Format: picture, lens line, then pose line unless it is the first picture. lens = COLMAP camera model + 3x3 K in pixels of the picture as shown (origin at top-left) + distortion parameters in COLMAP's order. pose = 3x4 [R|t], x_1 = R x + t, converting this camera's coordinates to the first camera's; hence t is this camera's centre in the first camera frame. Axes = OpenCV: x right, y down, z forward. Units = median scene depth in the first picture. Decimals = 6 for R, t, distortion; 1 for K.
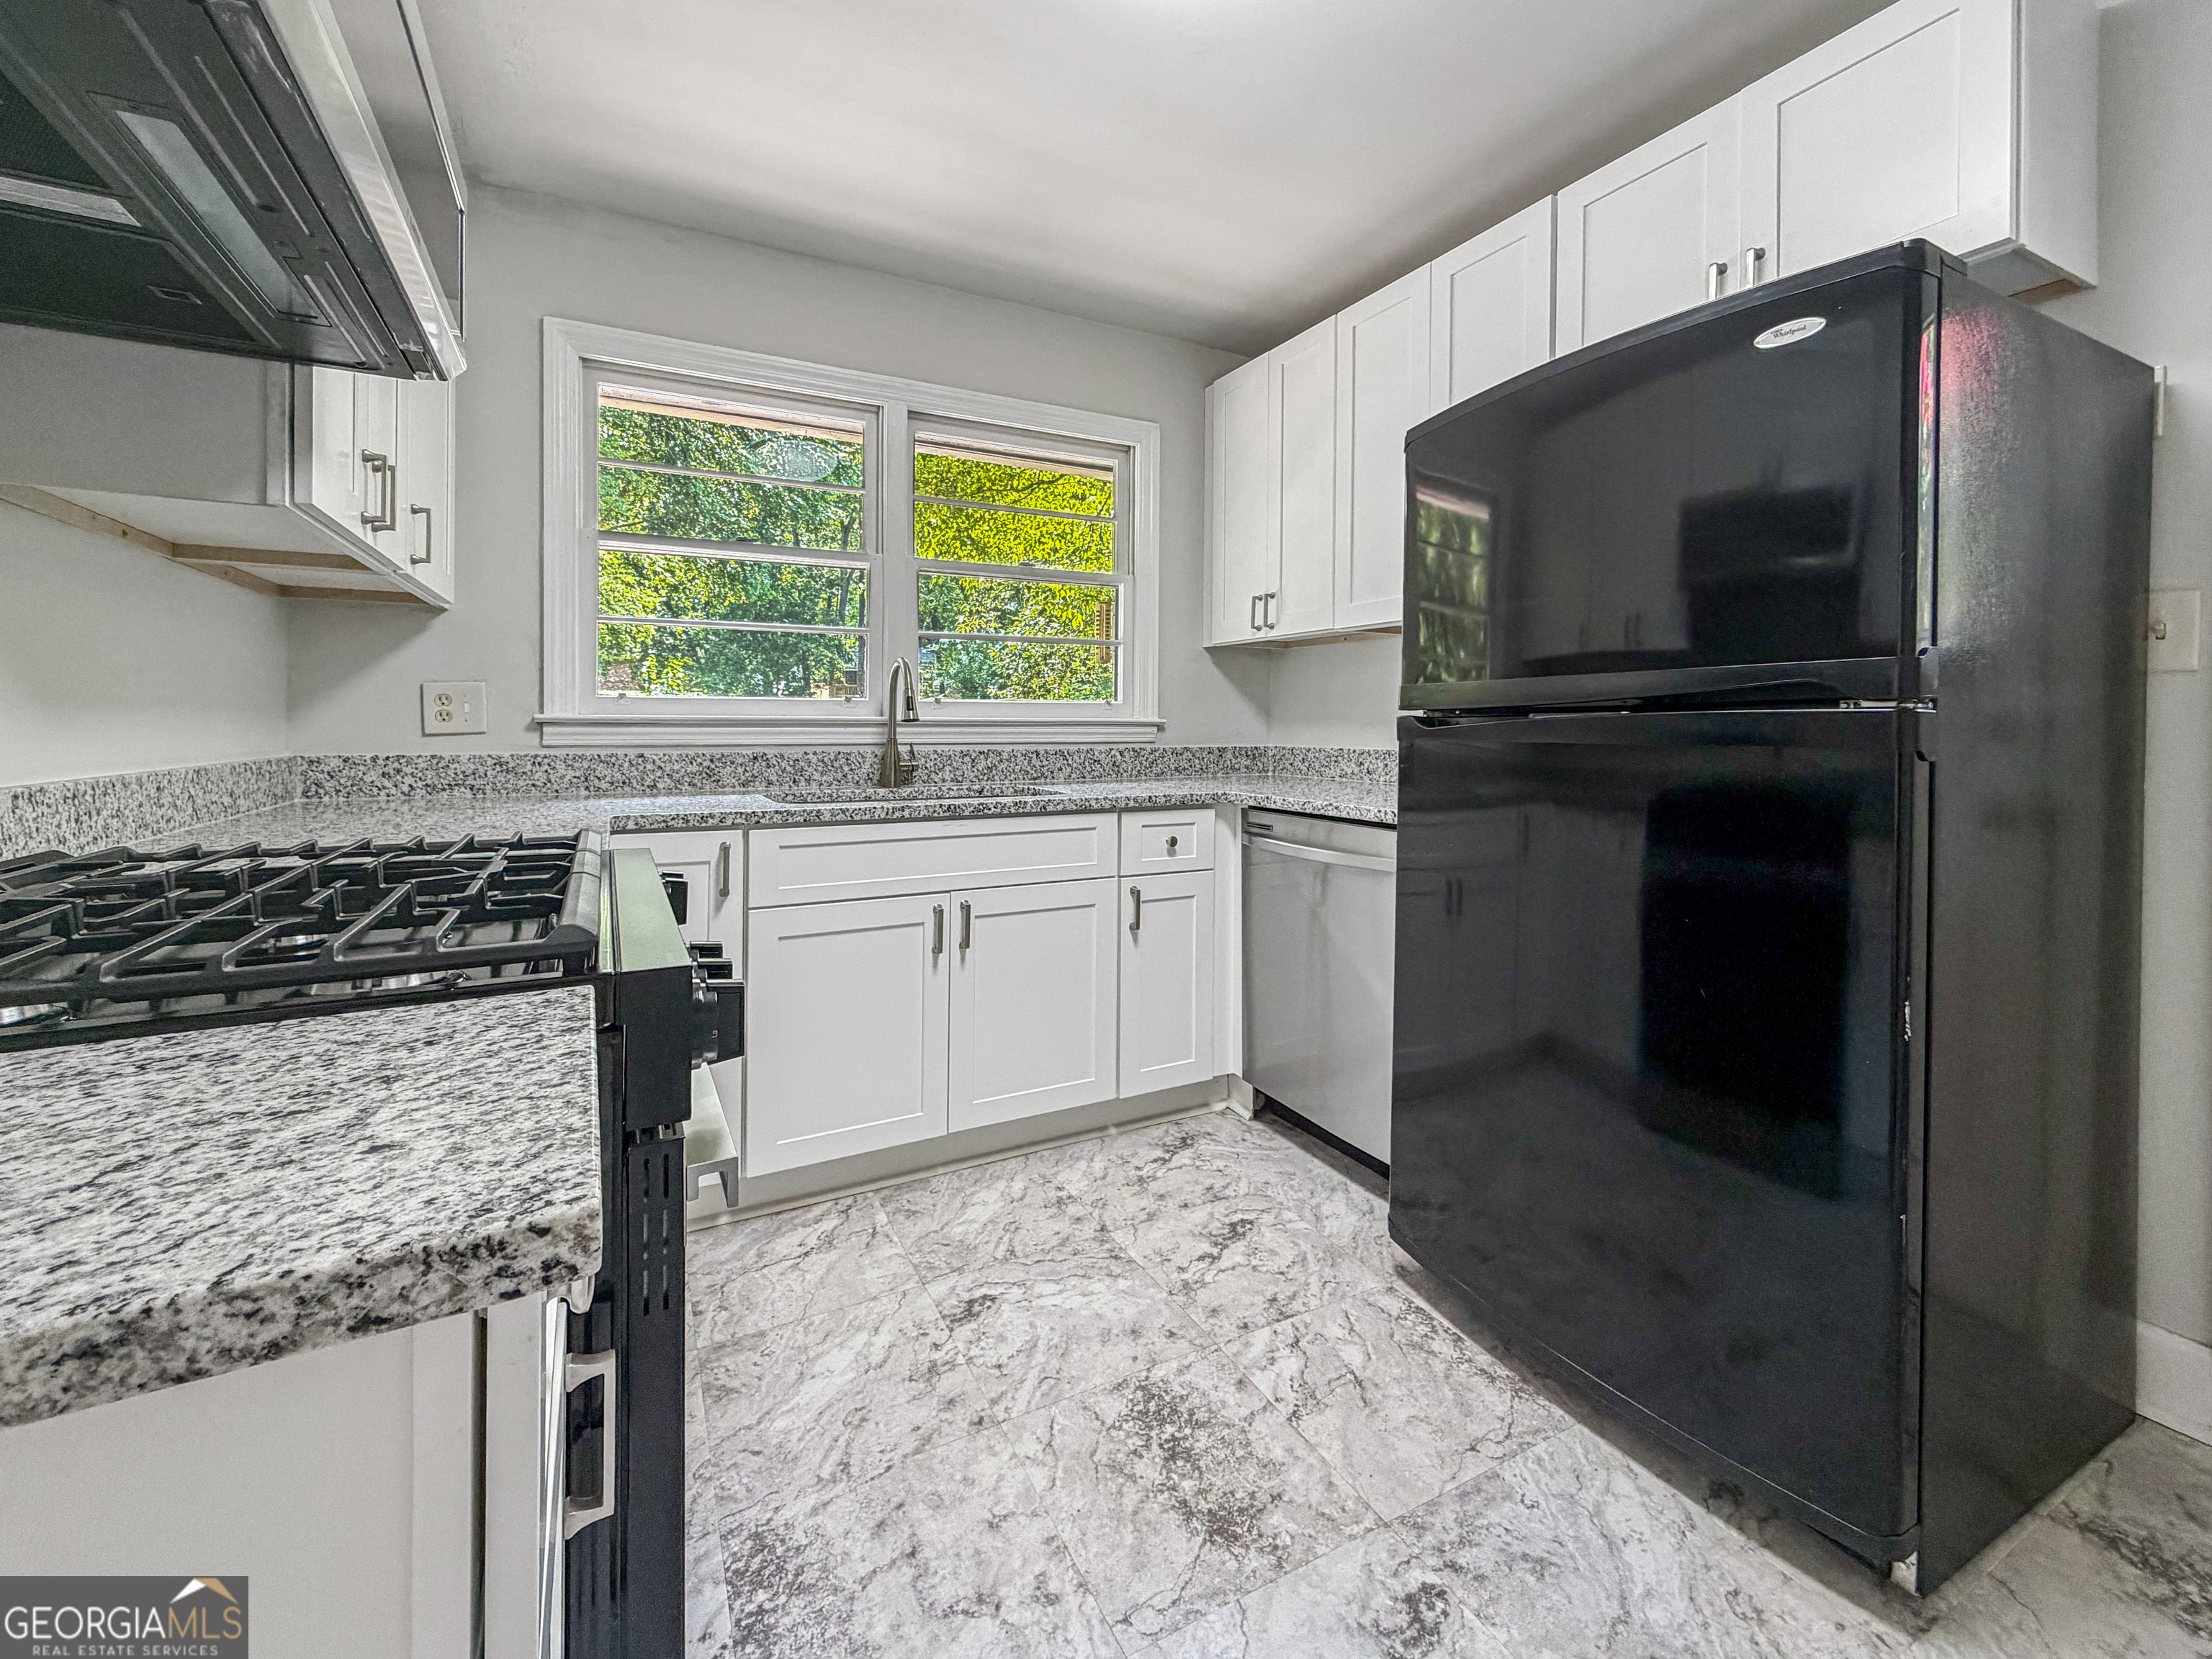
lens RADIAL K [[940.8, 0, 1109.9], [0, 940.8, 818.2], [0, 0, 1]] dist [0.000307, 0.000224]
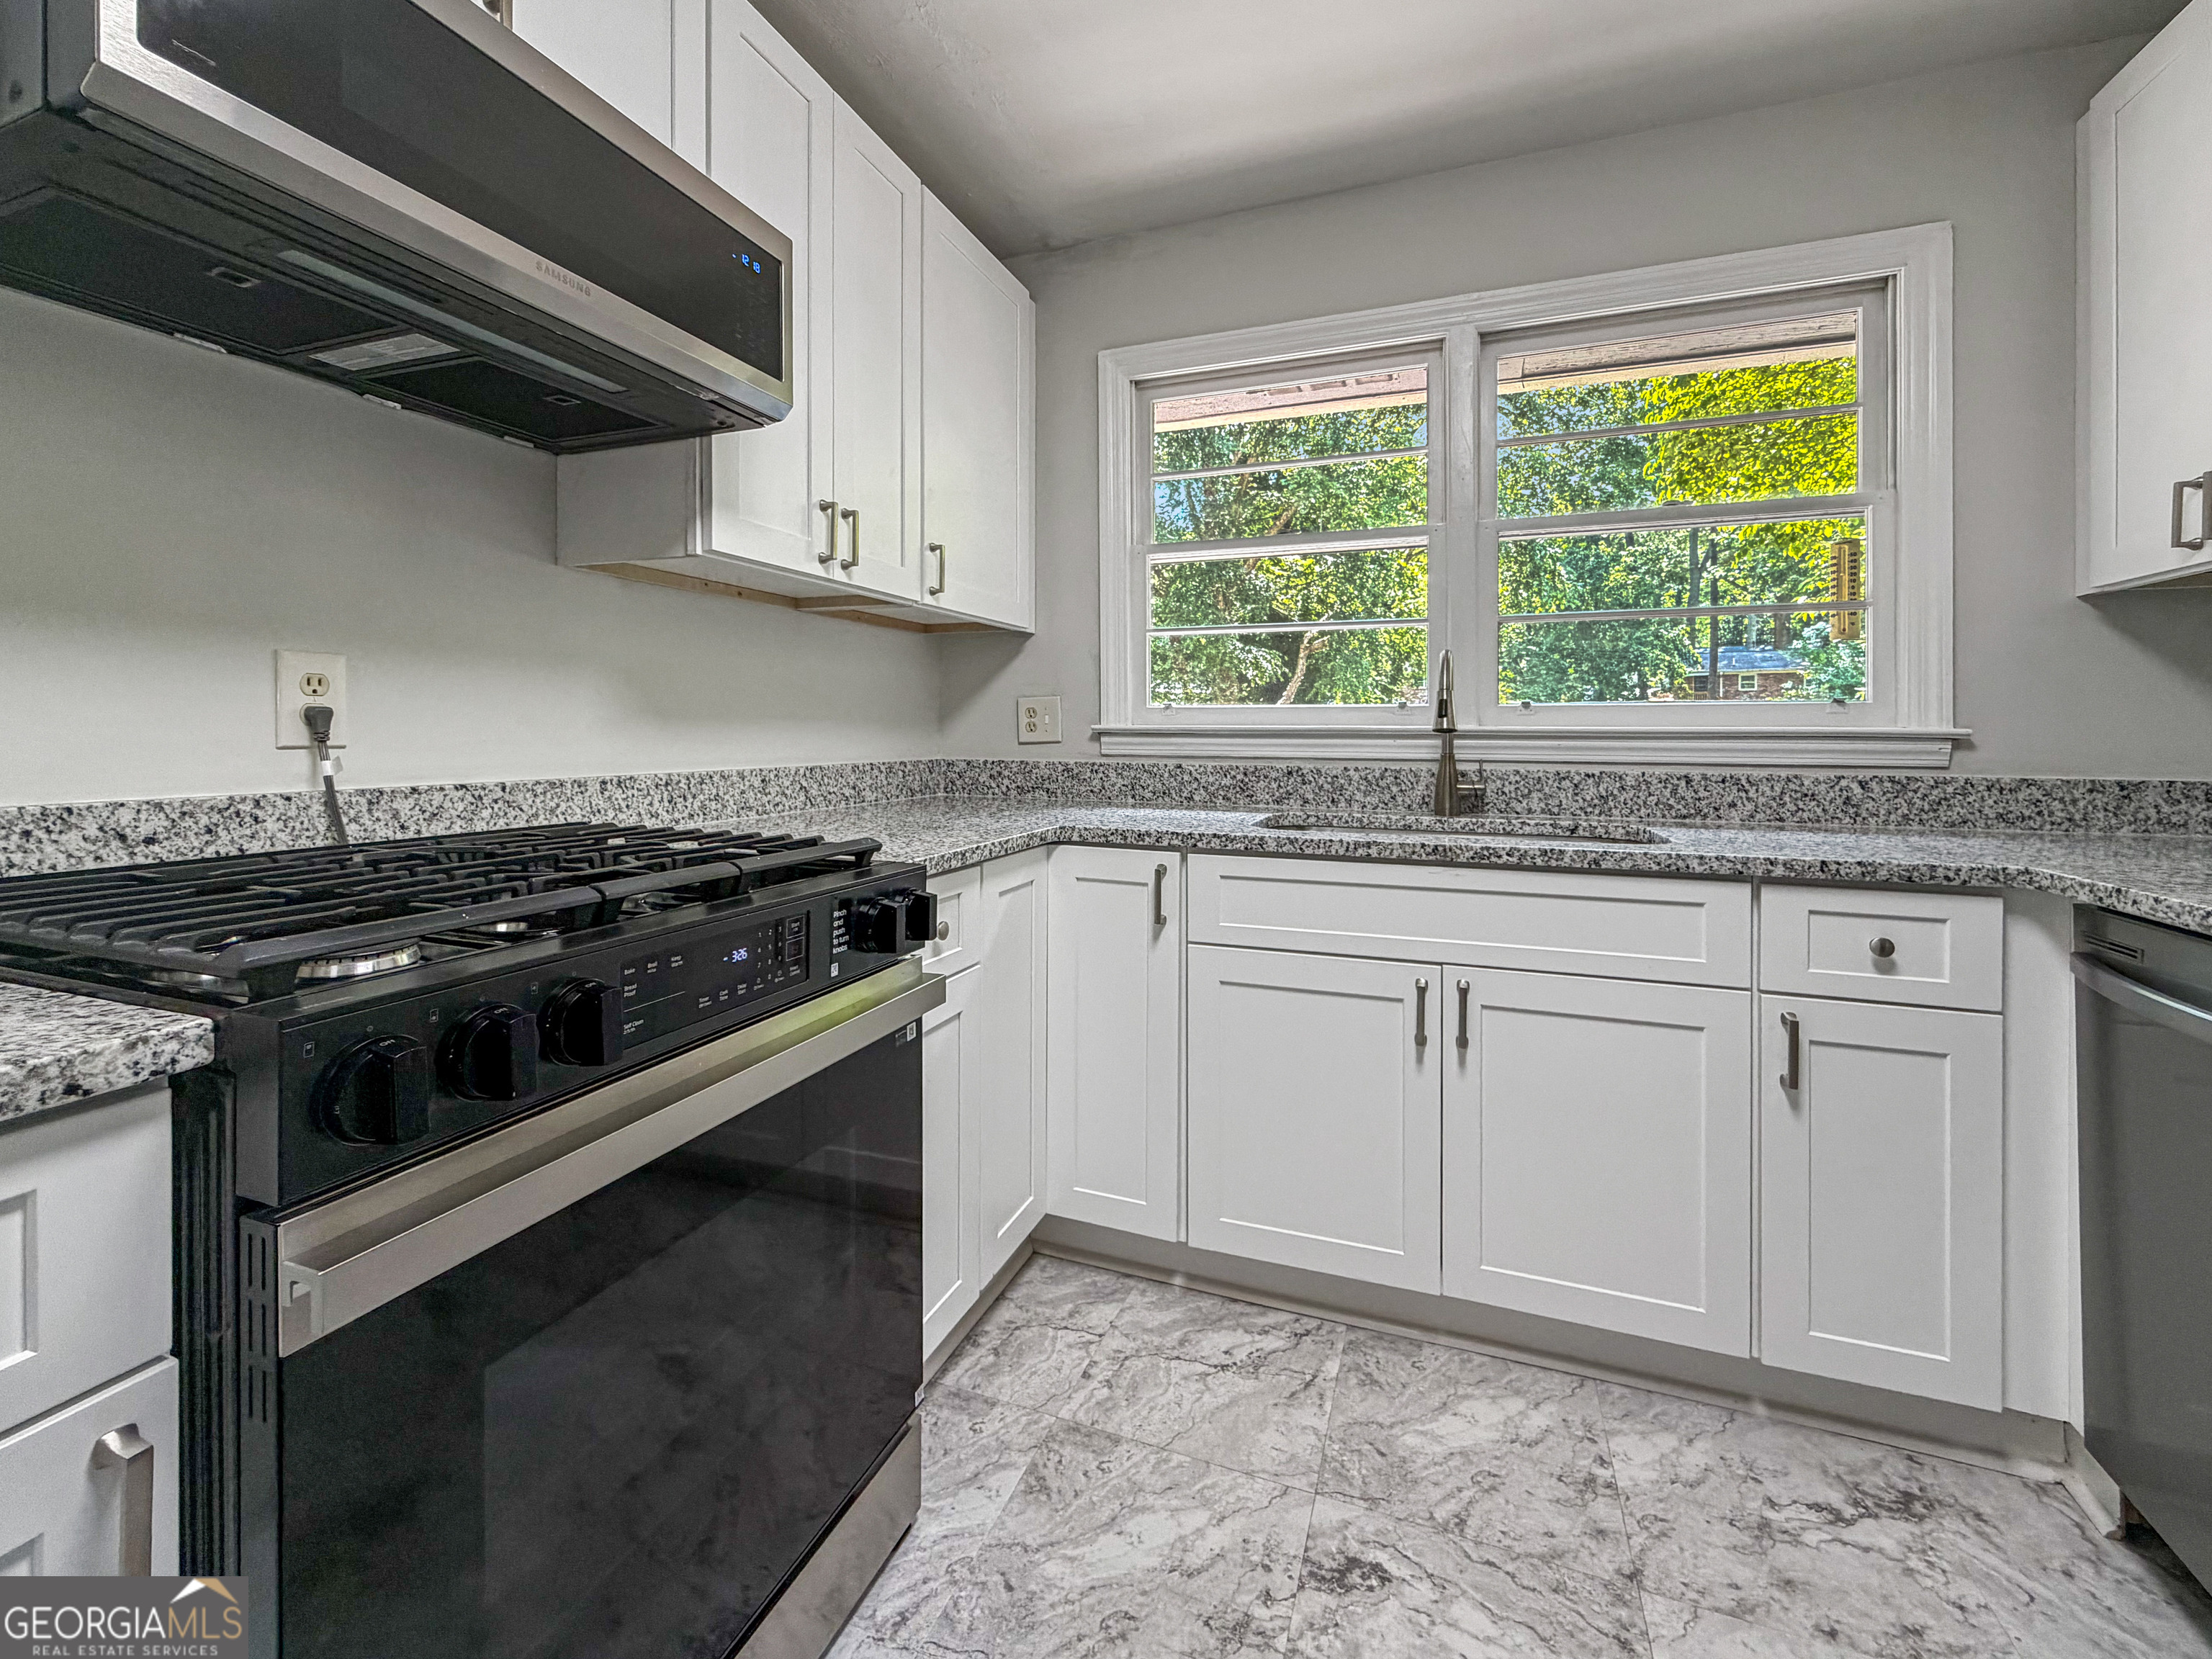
lens RADIAL K [[940.8, 0, 1089.2], [0, 940.8, 779.5], [0, 0, 1]] dist [0.000307, 0.000224]
pose [[0.651883, 0.038303, -0.757352, 0.183337], [-0.079182, 0.996702, -0.017748, -0.027697], [0.754174, 0.071538, 0.652766, 0.284852]]
